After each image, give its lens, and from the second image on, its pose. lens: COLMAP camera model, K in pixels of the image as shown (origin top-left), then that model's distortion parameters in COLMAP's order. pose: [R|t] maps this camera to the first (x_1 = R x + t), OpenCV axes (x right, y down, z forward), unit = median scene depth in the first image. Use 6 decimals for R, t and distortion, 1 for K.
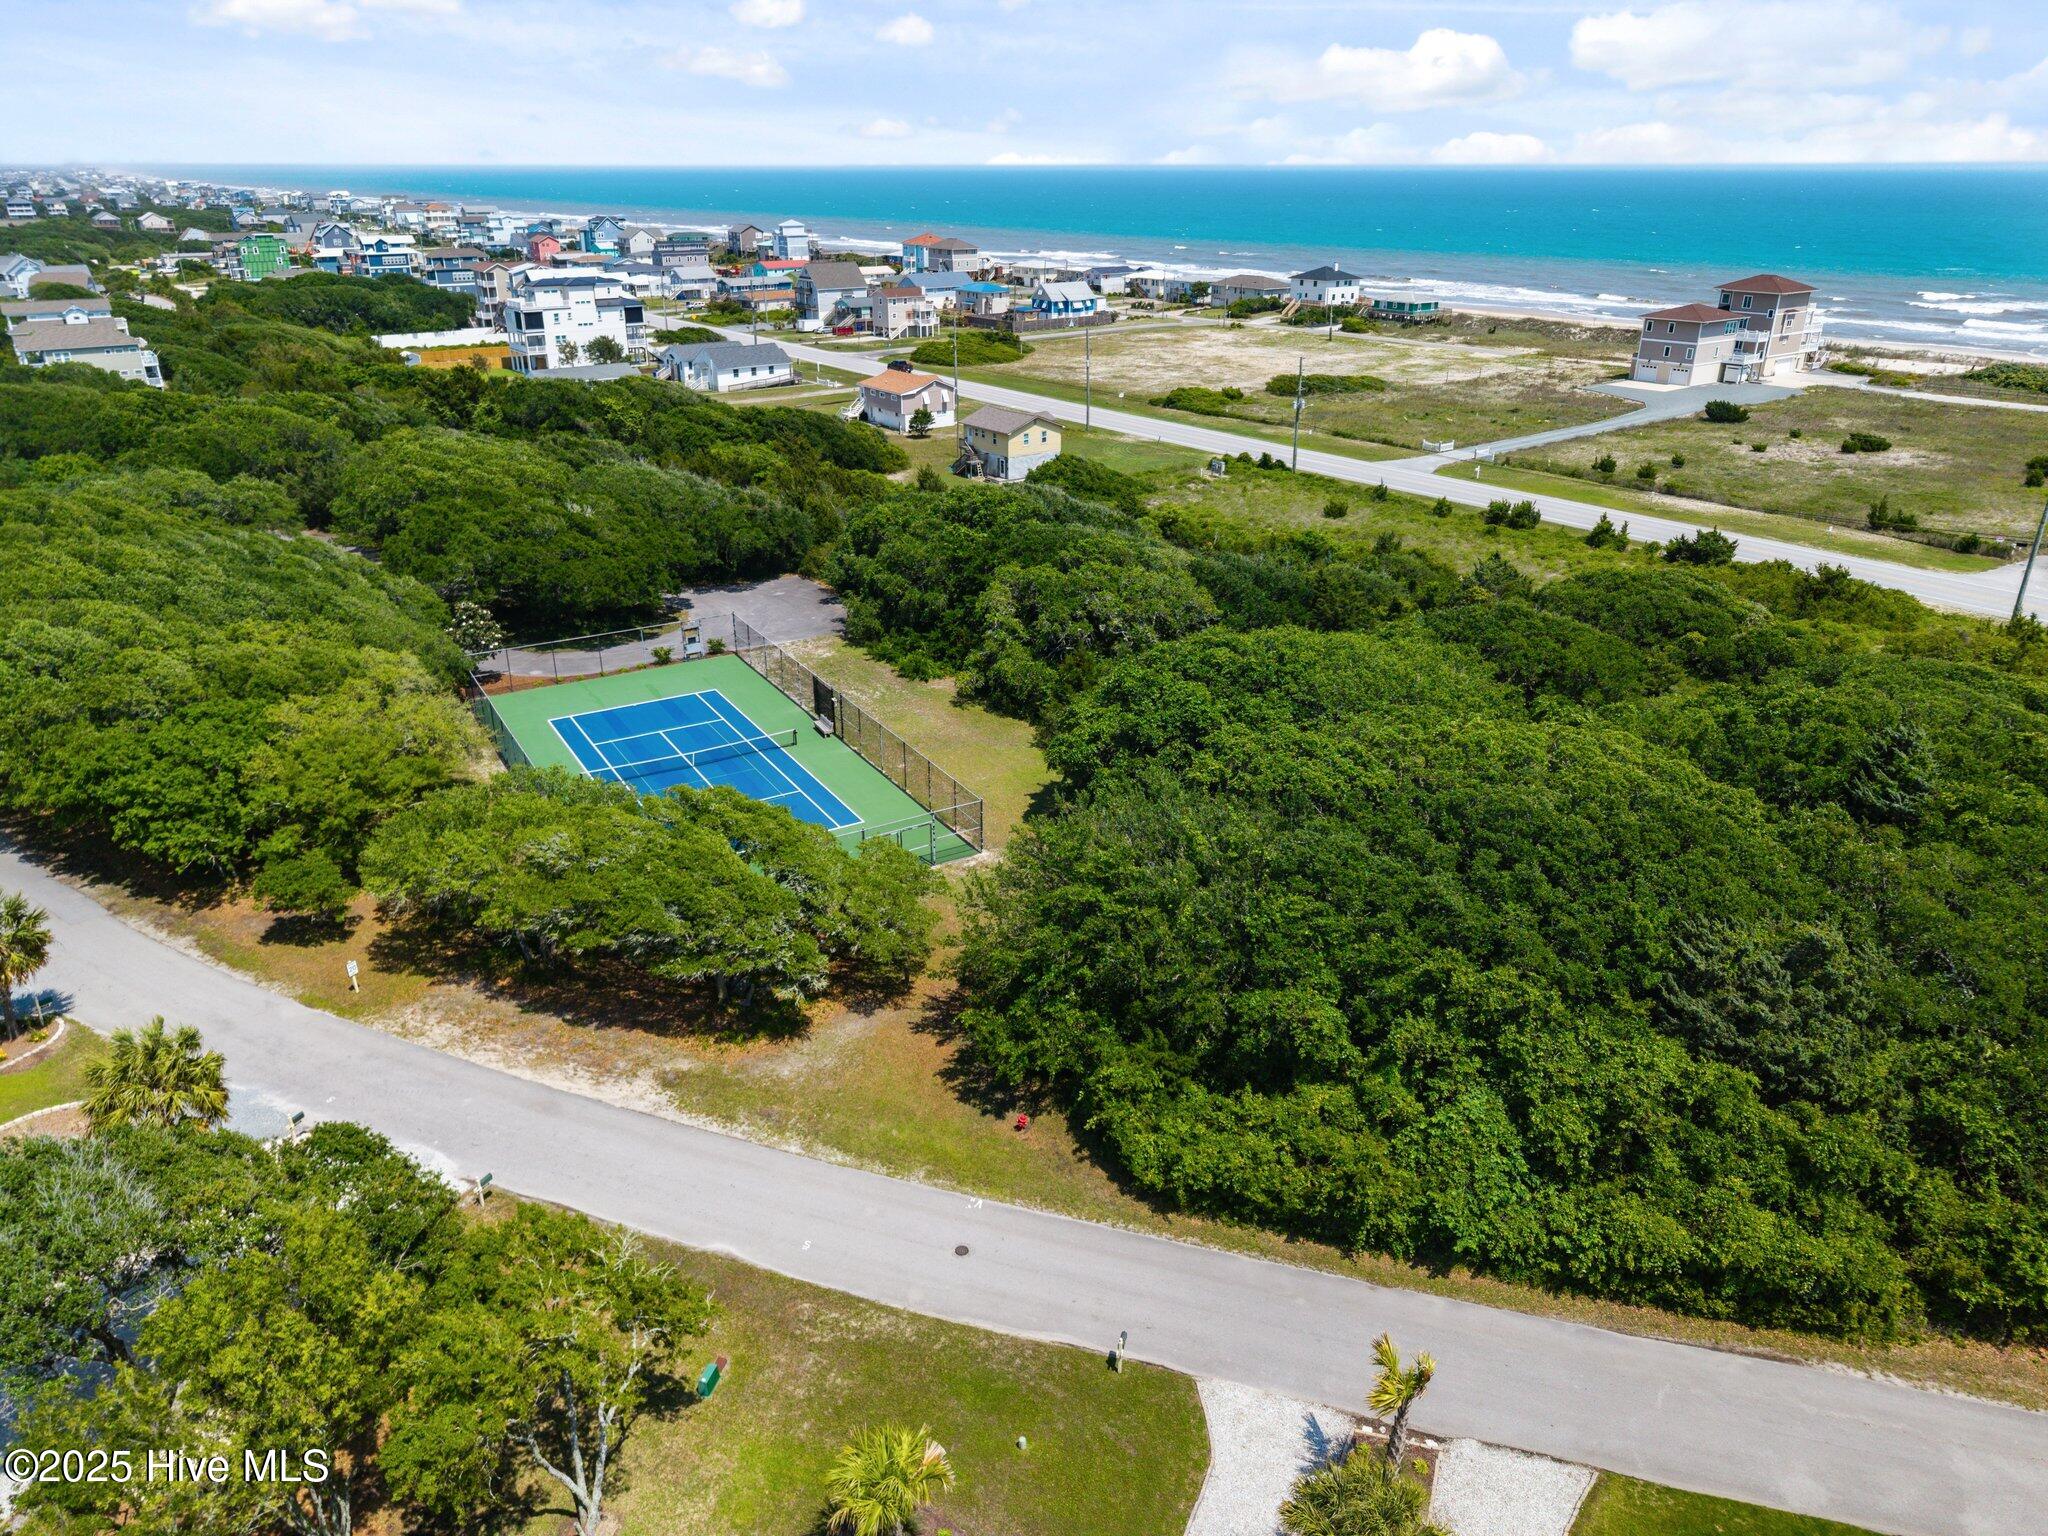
lens RADIAL K [[1372.0, 0, 1013.9], [0, 1372.0, 806.8], [0, 0, 1]] dist [-0.000545, 0.002478]
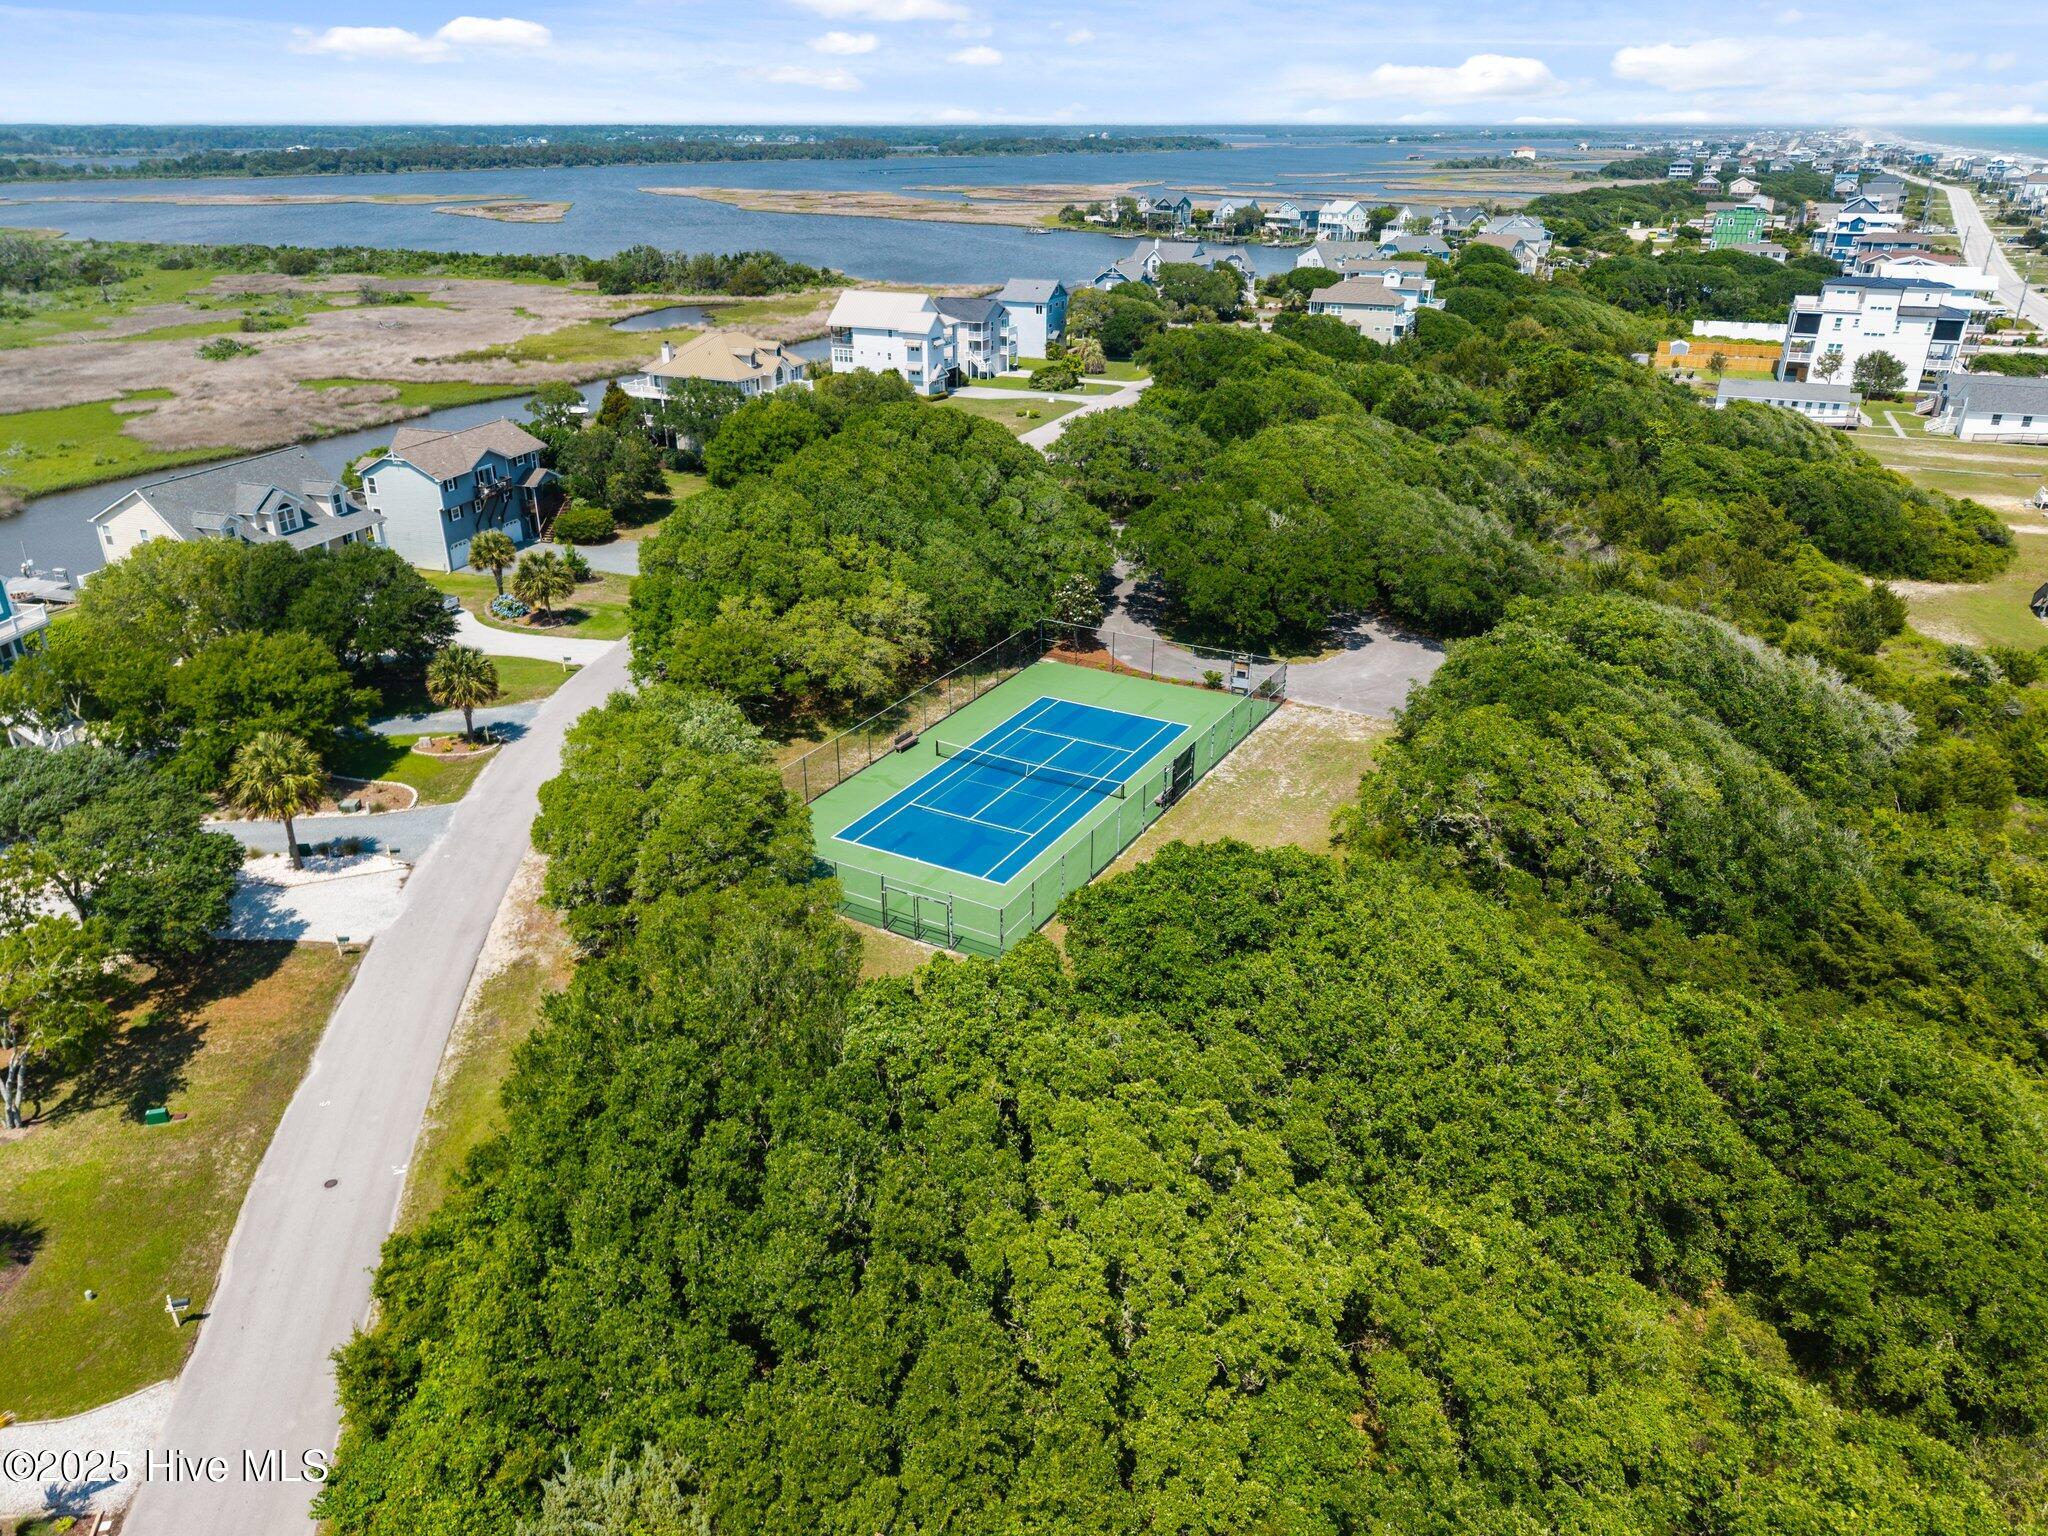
lens RADIAL K [[1372.0, 0, 1013.9], [0, 1372.0, 806.8], [0, 0, 1]] dist [-0.000545, 0.002478]
pose [[0.501598, 0.380314, -0.777020, 0.460299], [-0.361451, 0.908163, 0.211171, -0.181801], [0.785972, 0.174931, 0.592998, 0.326508]]
